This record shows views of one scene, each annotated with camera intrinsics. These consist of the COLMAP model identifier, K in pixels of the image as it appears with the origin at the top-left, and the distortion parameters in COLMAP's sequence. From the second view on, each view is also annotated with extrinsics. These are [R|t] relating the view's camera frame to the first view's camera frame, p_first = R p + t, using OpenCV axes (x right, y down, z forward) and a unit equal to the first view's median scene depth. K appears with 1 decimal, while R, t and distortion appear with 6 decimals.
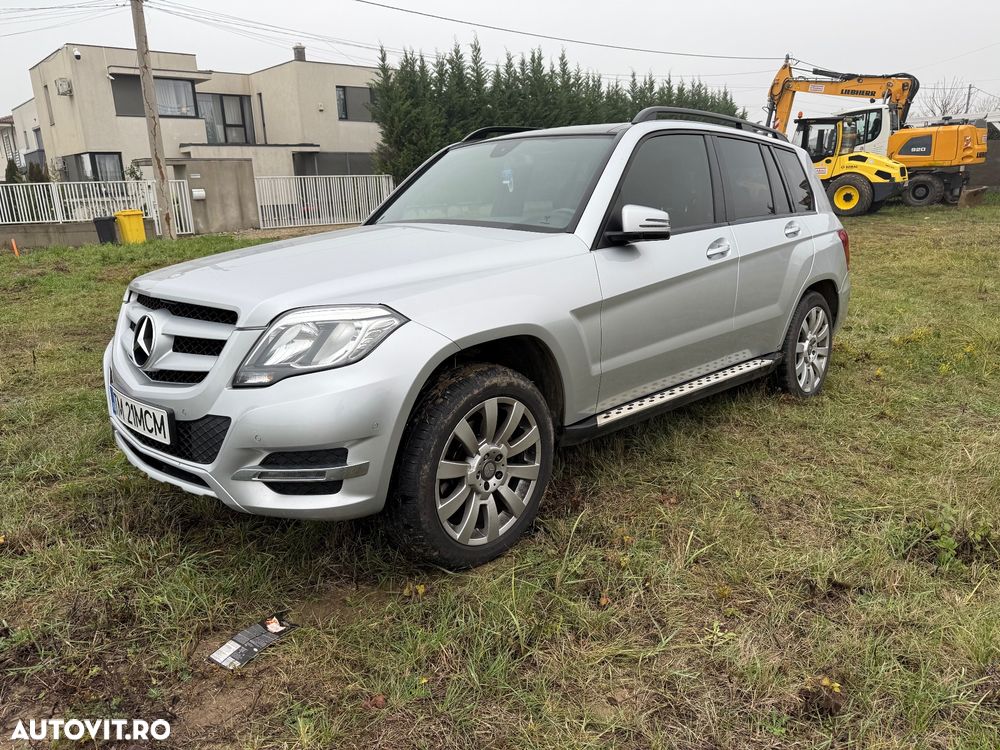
lens RADIAL K [[724.1, 0, 593.2], [0, 724.1, 407.9], [0, 0, 1]] dist [0.032103, -0.007386]
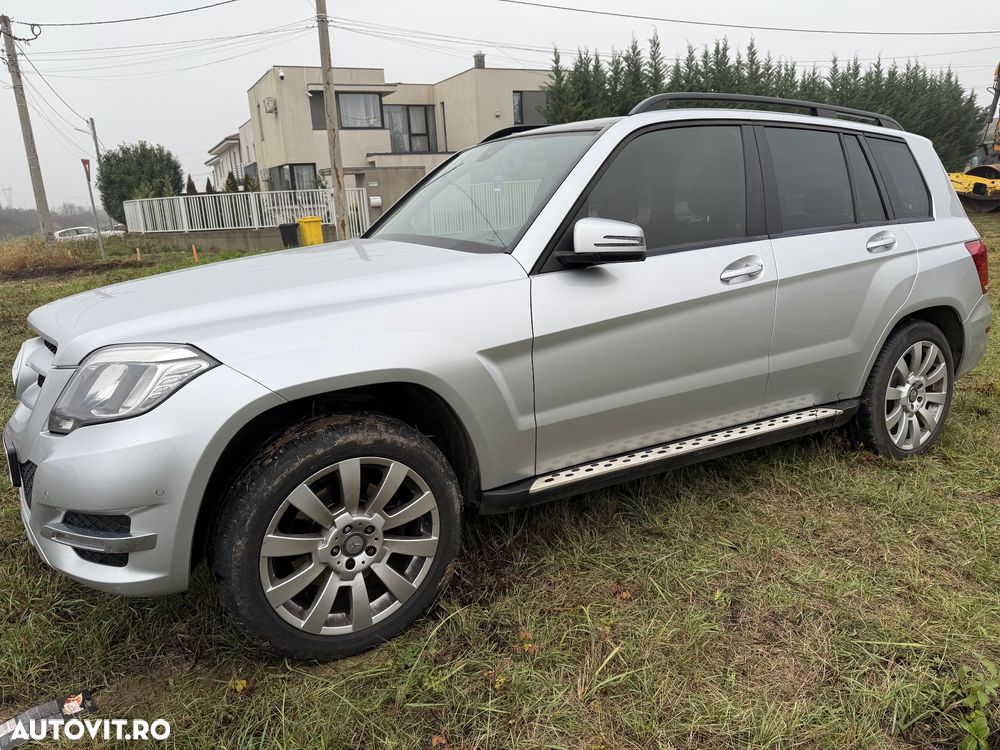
lens RADIAL K [[754.9, 0, 580.4], [0, 754.9, 404.4], [0, 0, 1]] dist [0.031596, -0.008509]
pose [[0.963655, 0.057839, -0.260815, 0.171106], [-0.061711, 0.998072, -0.006674, -0.044347], [0.259926, 0.022527, 0.965366, 0.129618]]
